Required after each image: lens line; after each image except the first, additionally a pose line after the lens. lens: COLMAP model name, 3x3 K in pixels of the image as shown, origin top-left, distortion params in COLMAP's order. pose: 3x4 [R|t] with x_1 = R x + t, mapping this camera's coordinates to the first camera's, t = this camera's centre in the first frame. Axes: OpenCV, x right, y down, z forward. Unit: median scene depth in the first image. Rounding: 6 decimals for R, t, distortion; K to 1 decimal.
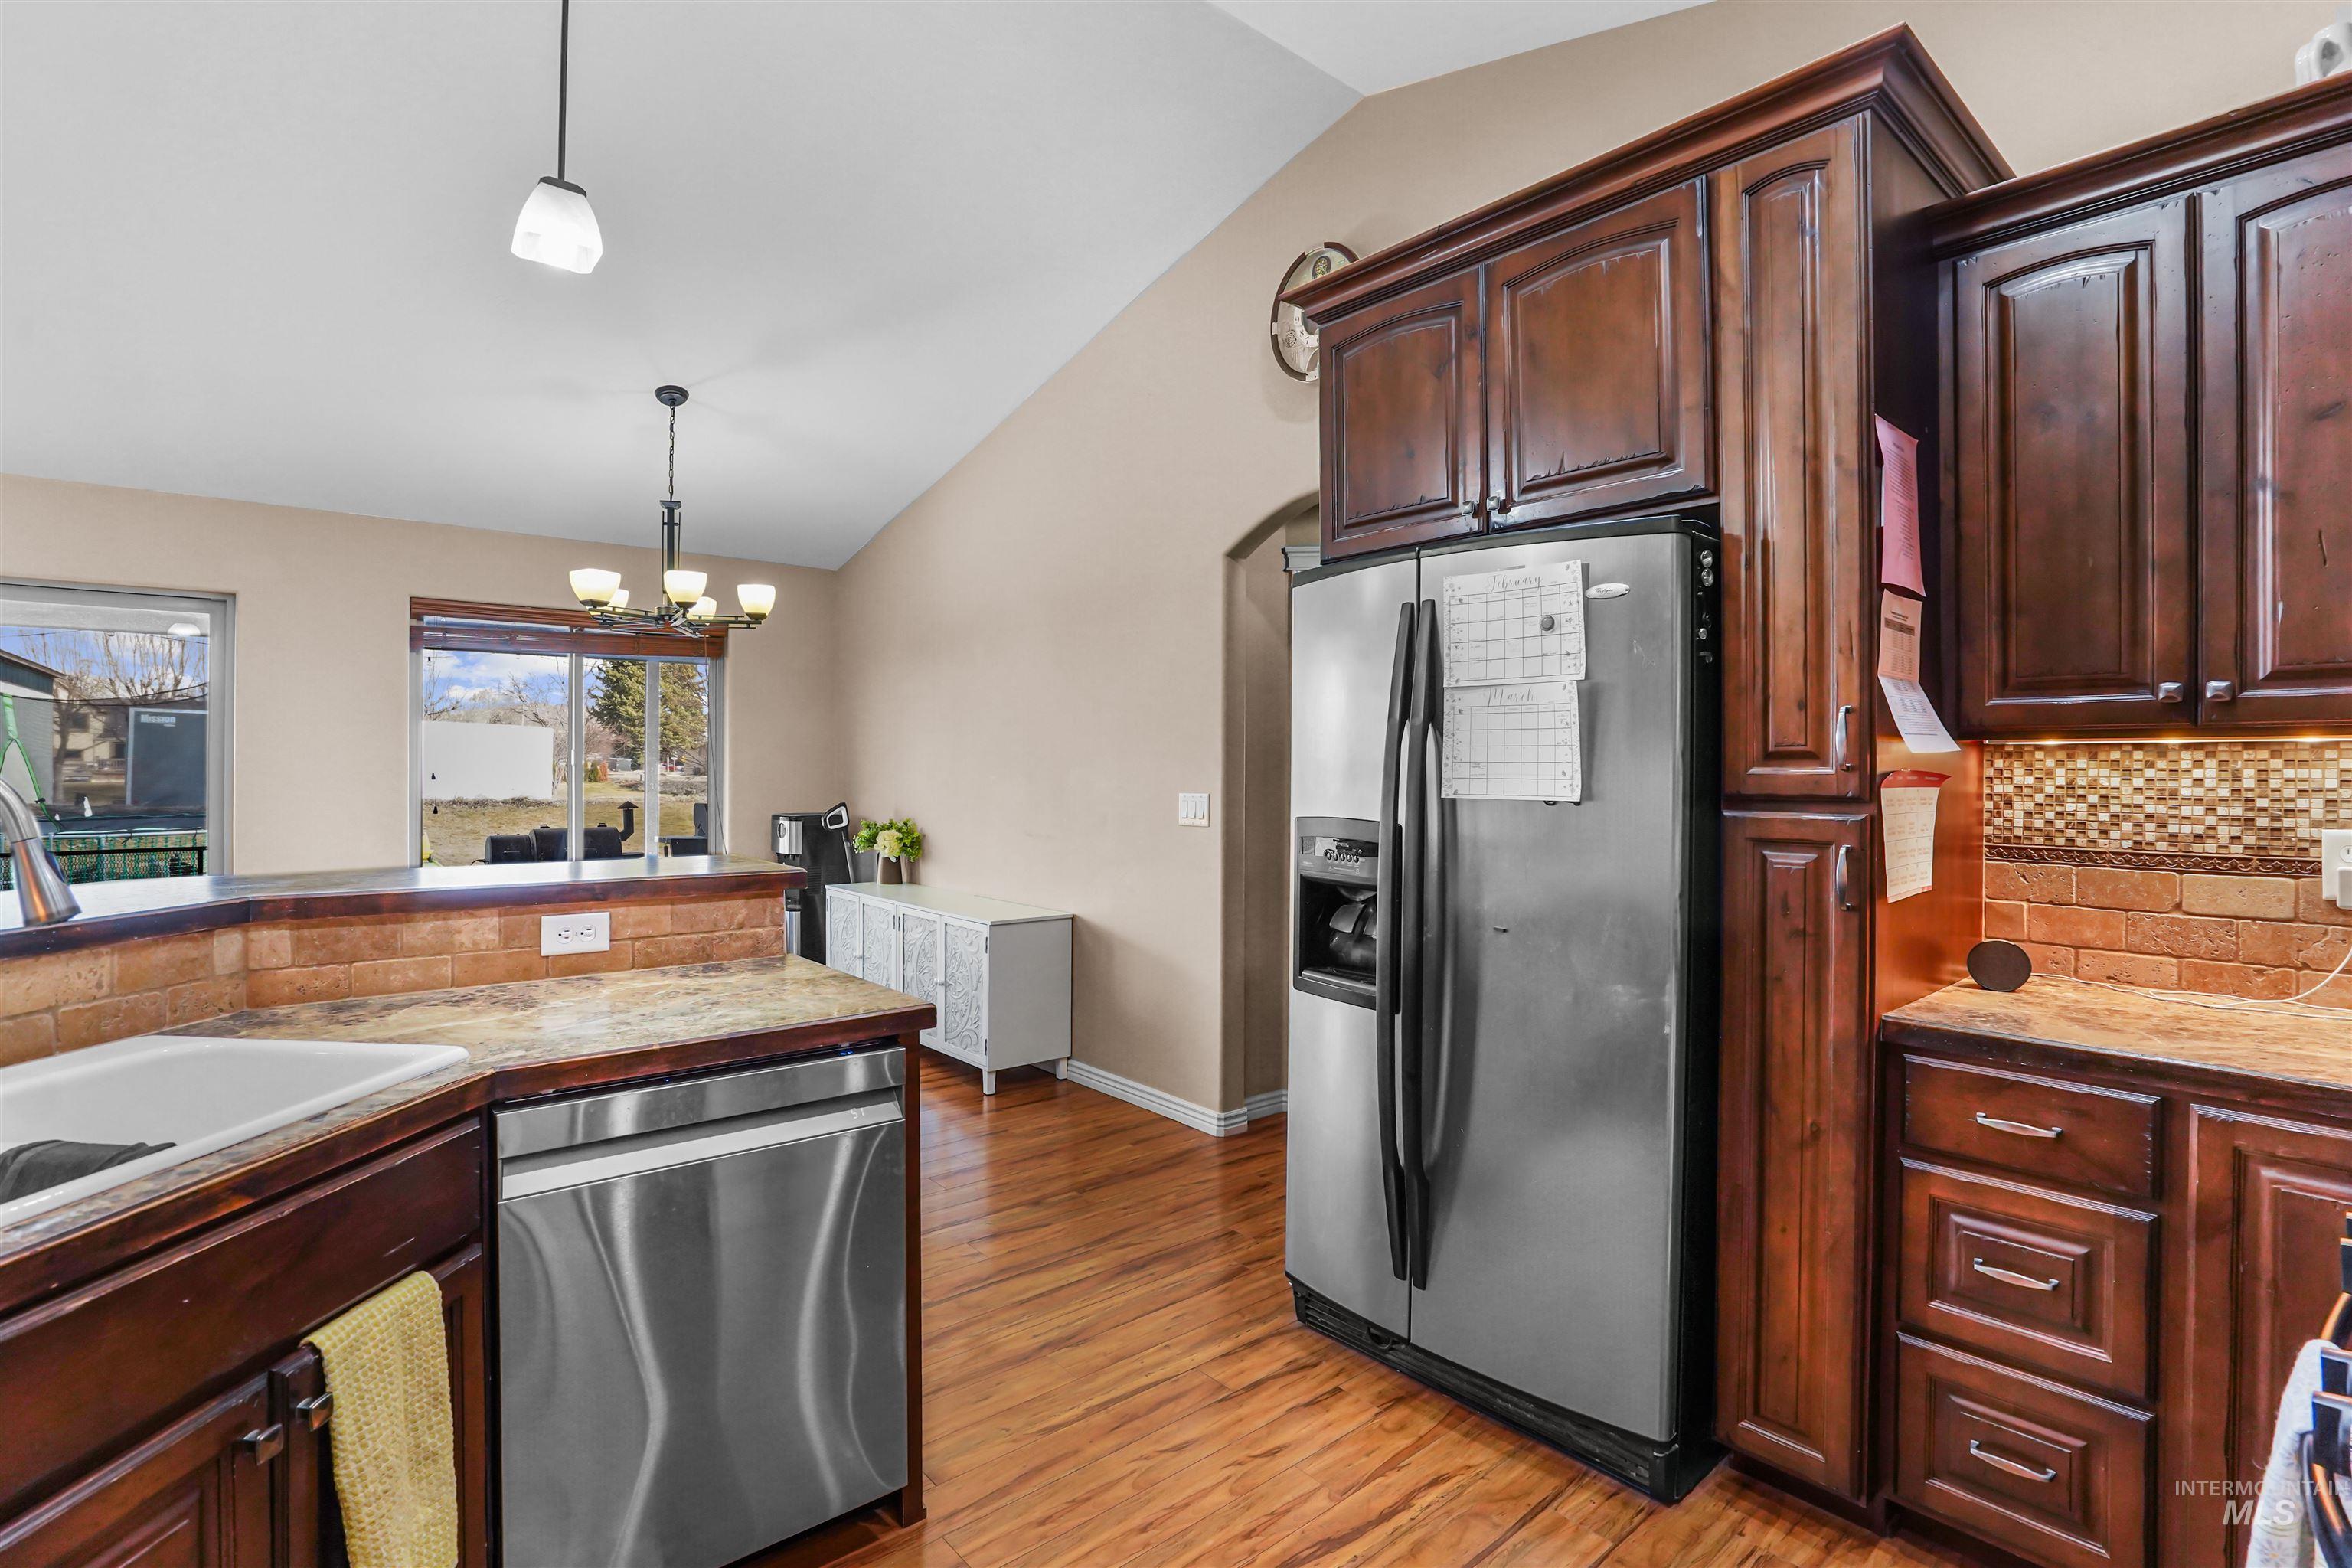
lens RADIAL K [[1125.7, 0, 1176.0], [0, 1125.7, 784.0], [0, 0, 1]] dist [-0.001865, 0.000432]
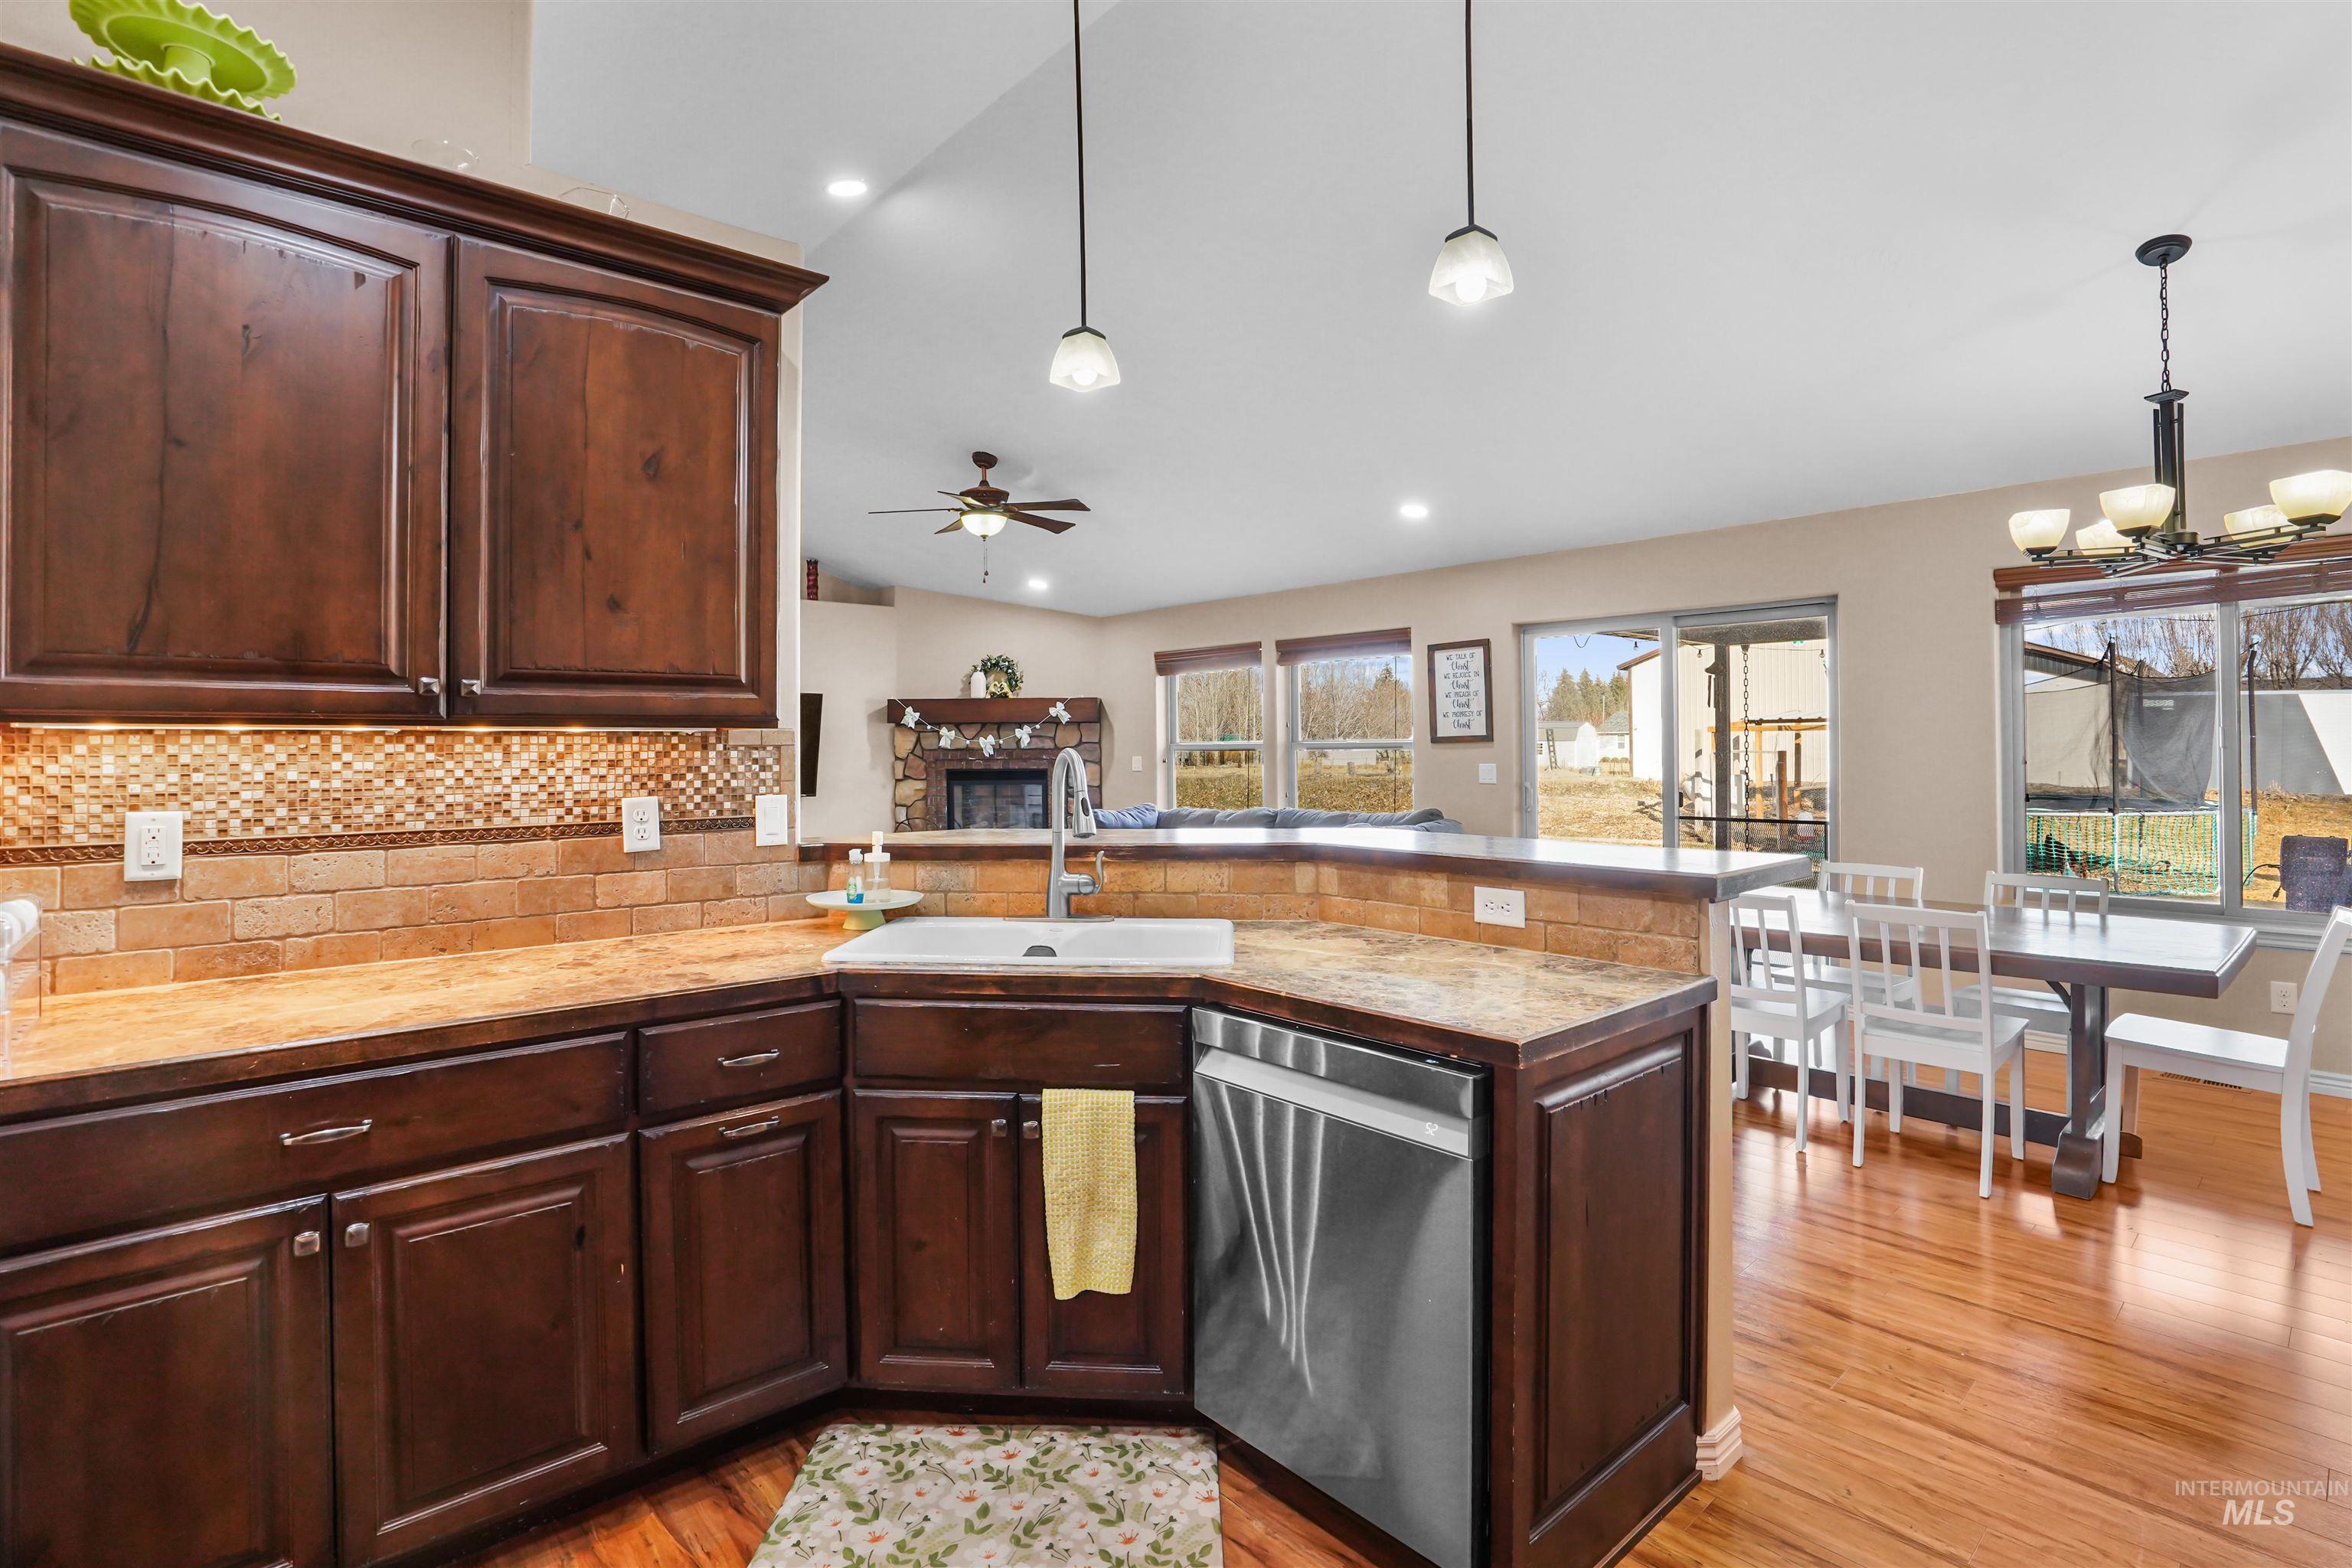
lens RADIAL K [[1130.5, 0, 1184.3], [0, 1130.5, 744.7], [0, 0, 1]] dist [-0.002767, -0.000082]
pose [[0.035242, -0.009531, -0.999333, 0.579541], [-0.007790, 0.999922, -0.009811, -0.011082], [0.999348, 0.008130, 0.035165, 0.694170]]
